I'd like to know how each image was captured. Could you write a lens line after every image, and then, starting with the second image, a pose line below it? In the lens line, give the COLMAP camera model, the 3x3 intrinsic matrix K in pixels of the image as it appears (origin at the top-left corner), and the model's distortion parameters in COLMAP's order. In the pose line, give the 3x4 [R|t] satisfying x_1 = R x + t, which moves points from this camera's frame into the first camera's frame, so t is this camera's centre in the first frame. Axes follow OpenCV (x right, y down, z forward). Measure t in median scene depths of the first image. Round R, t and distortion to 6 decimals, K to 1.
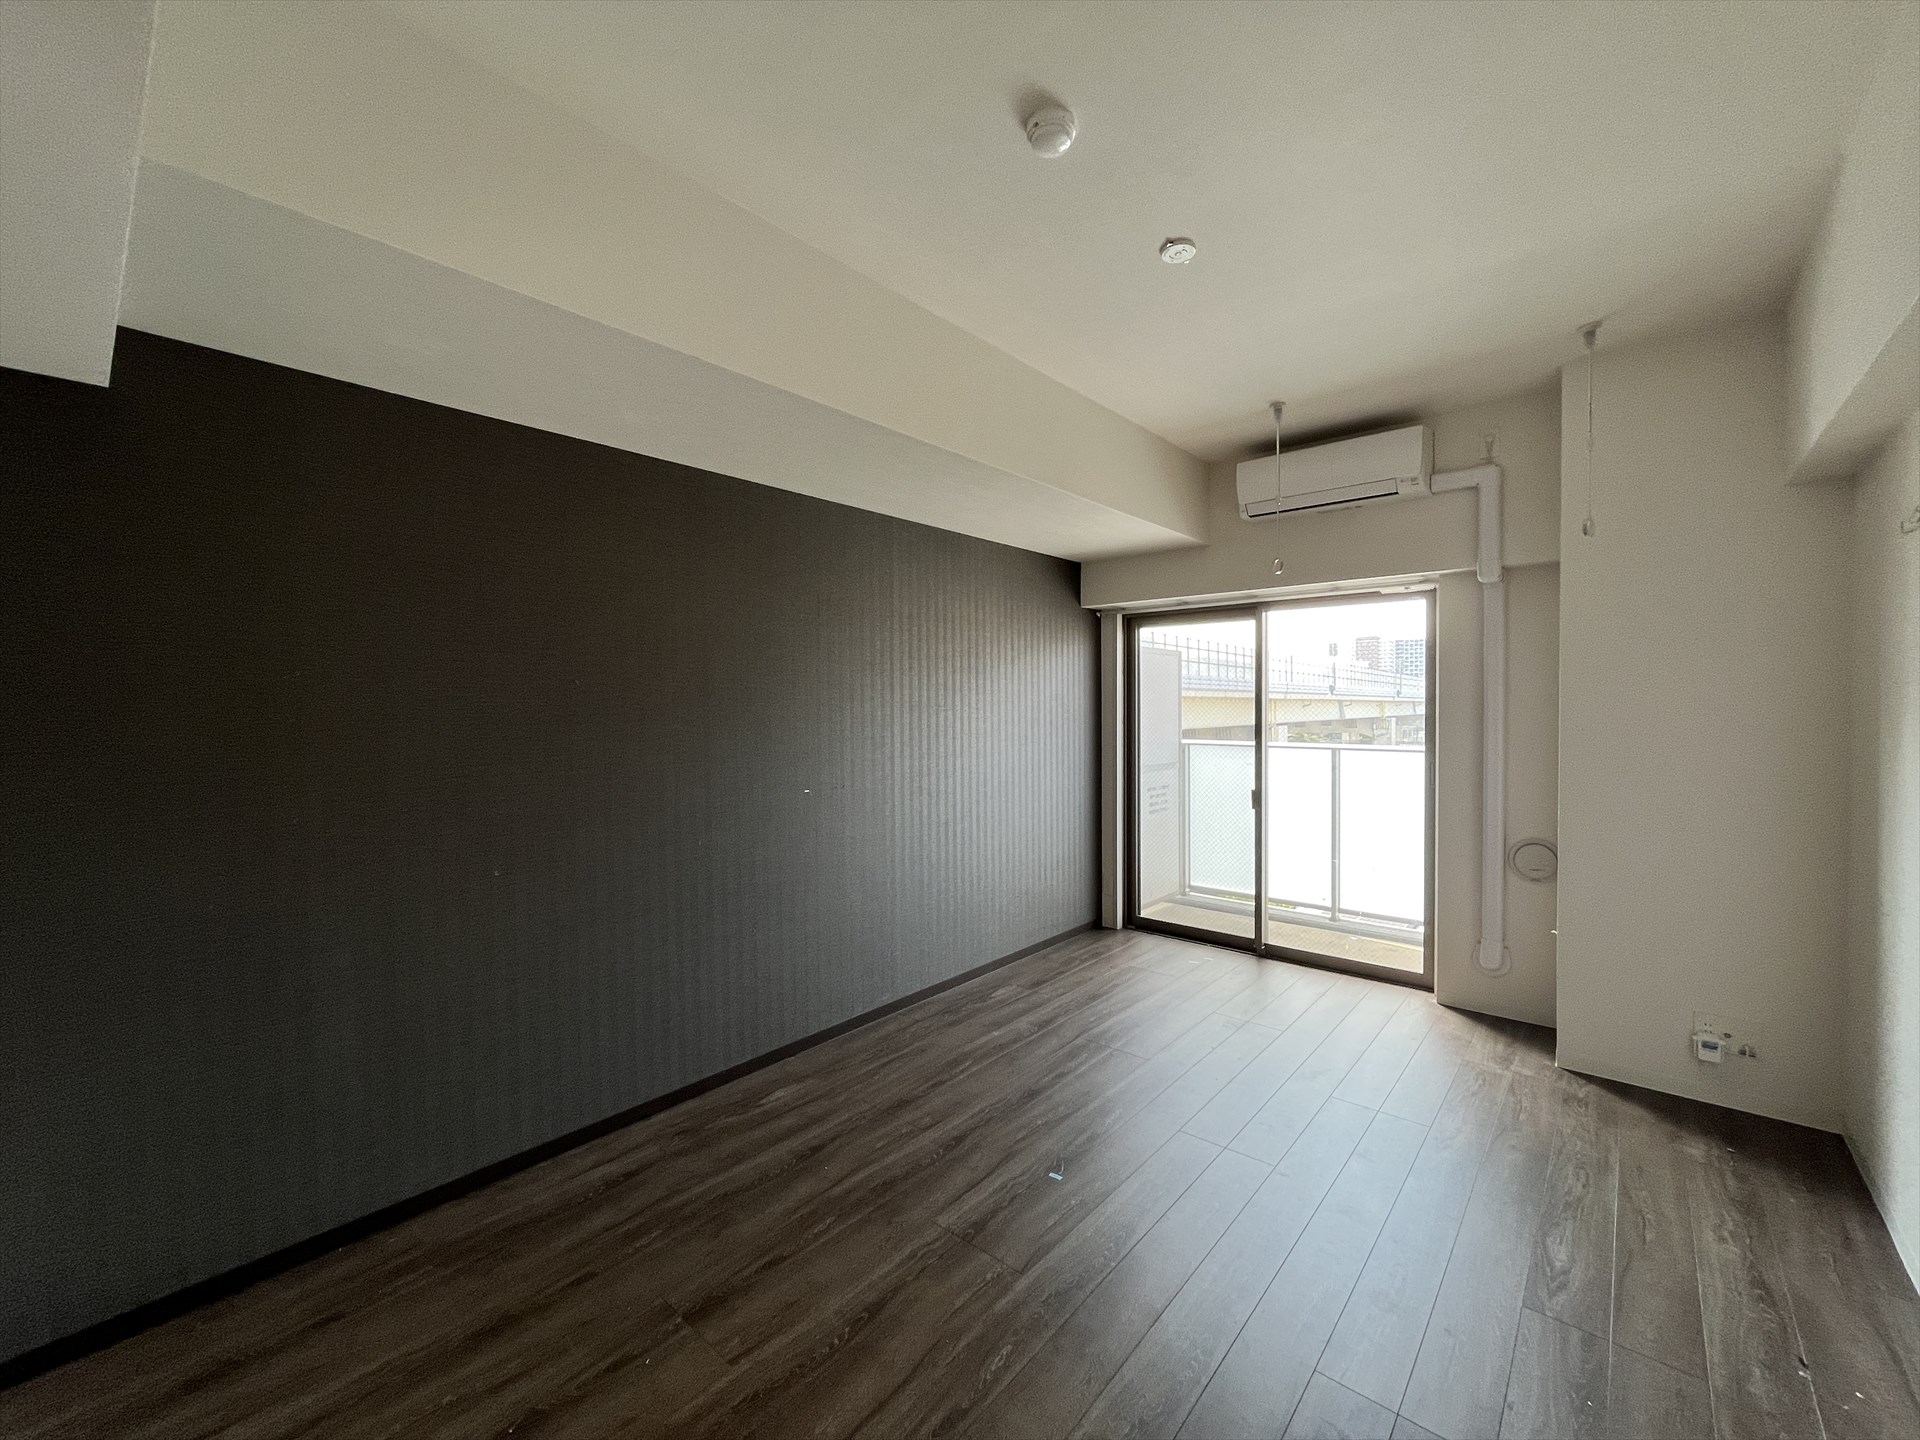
lens RADIAL K [[776.8, 0, 965.1], [0, 776.8, 713.7], [0, 0, 1]] dist [-0.000123, 0.000267]
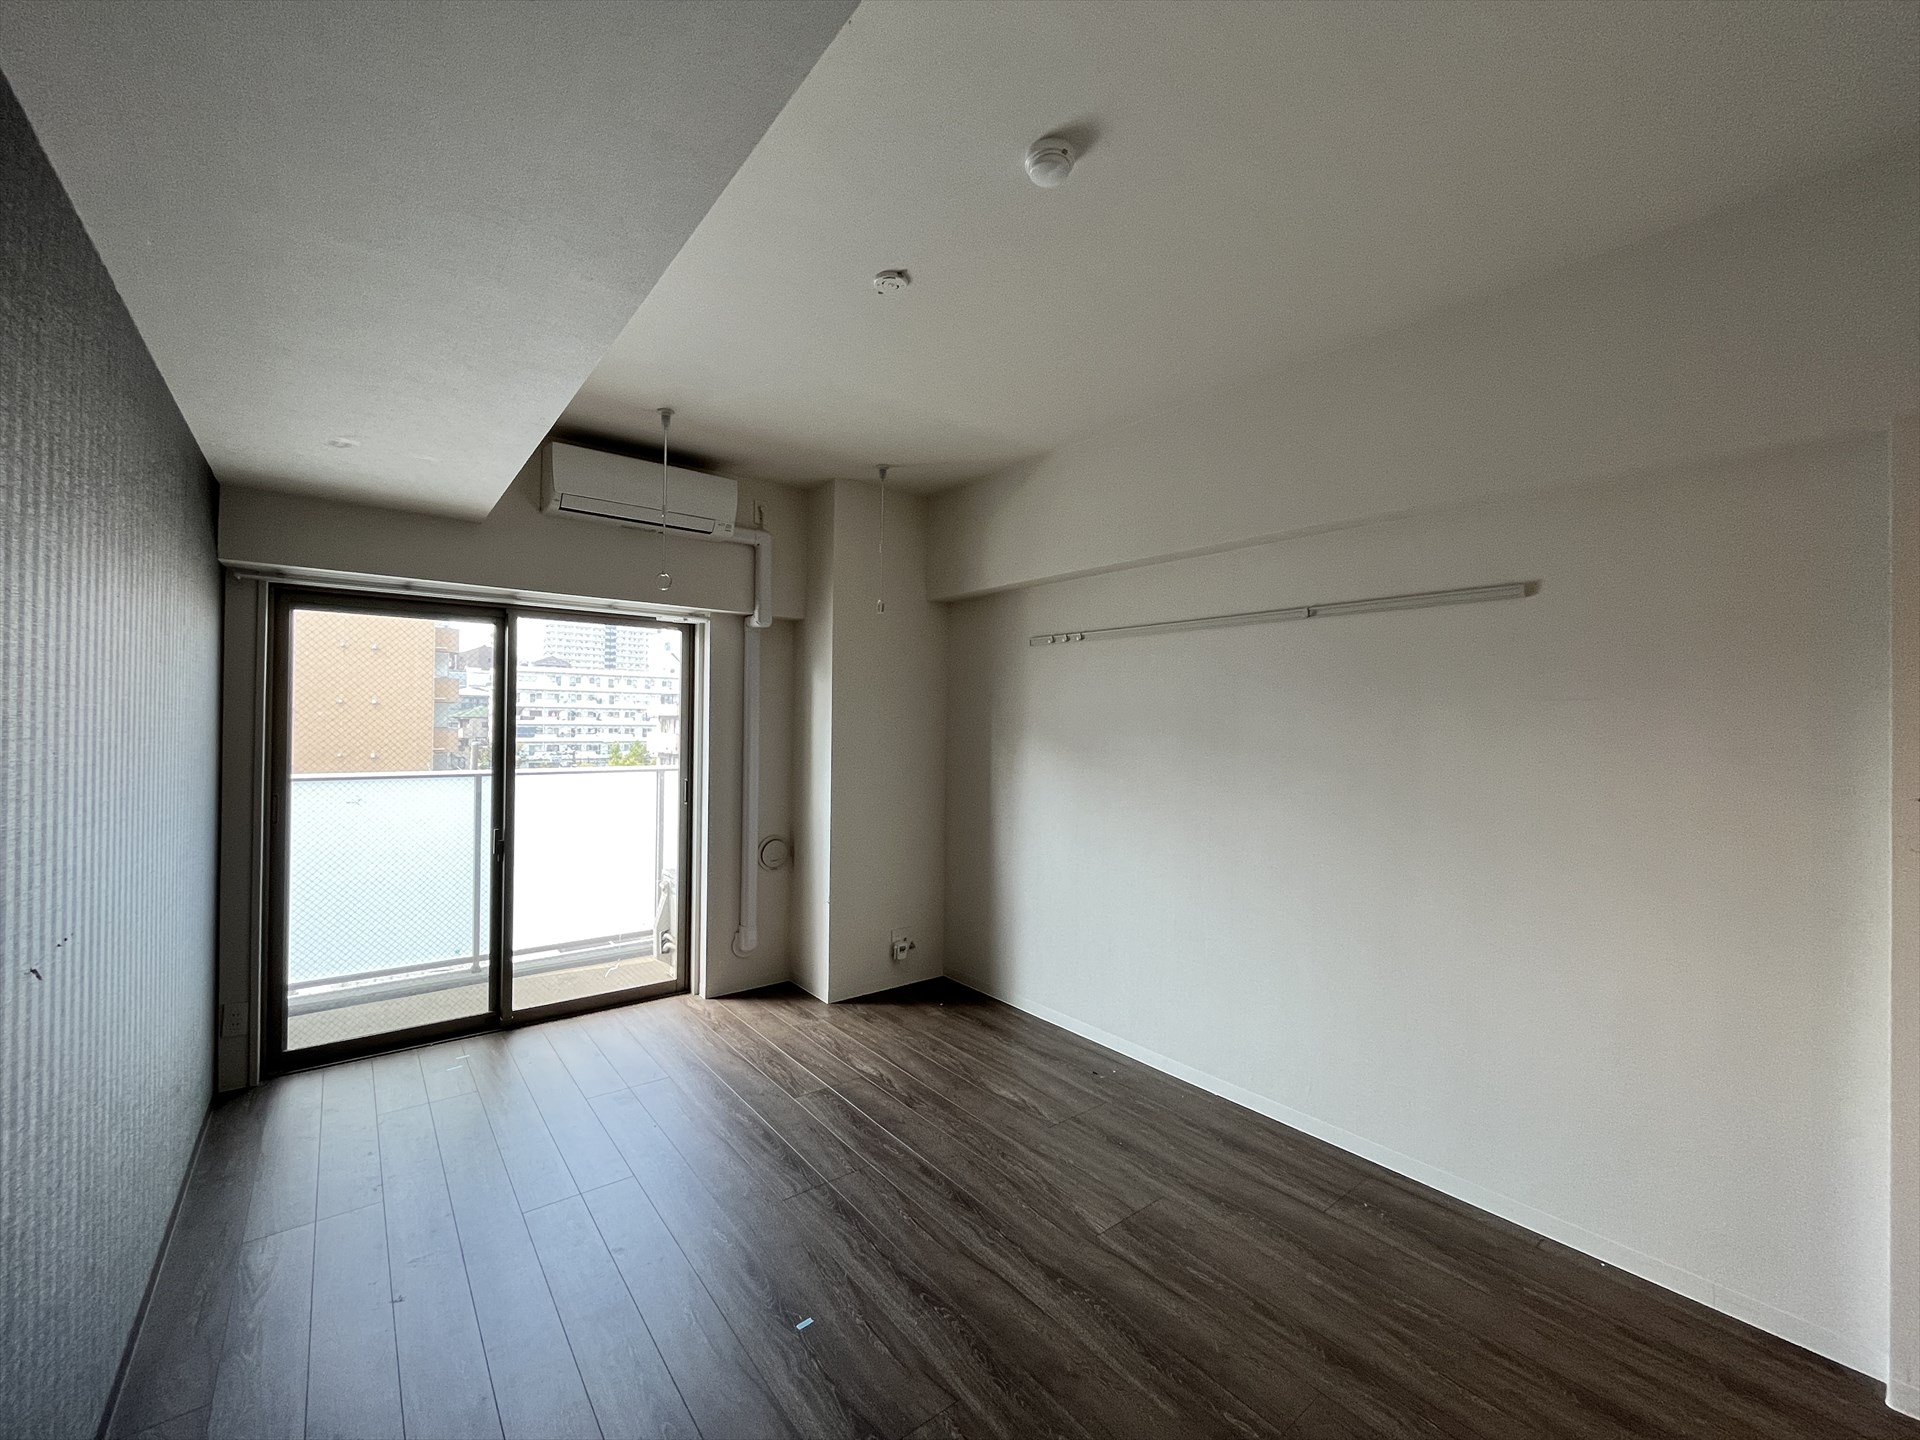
lens RADIAL K [[786.9, 0, 947.3], [0, 786.9, 720.8], [0, 0, 1]] dist [0.026819, 0.000118]
pose [[0.206833, 0.012673, 0.978294, -0.565187], [-0.001343, 0.999919, -0.012669, -0.012179], [-0.978375, 0.001307, 0.206833, 0.567011]]
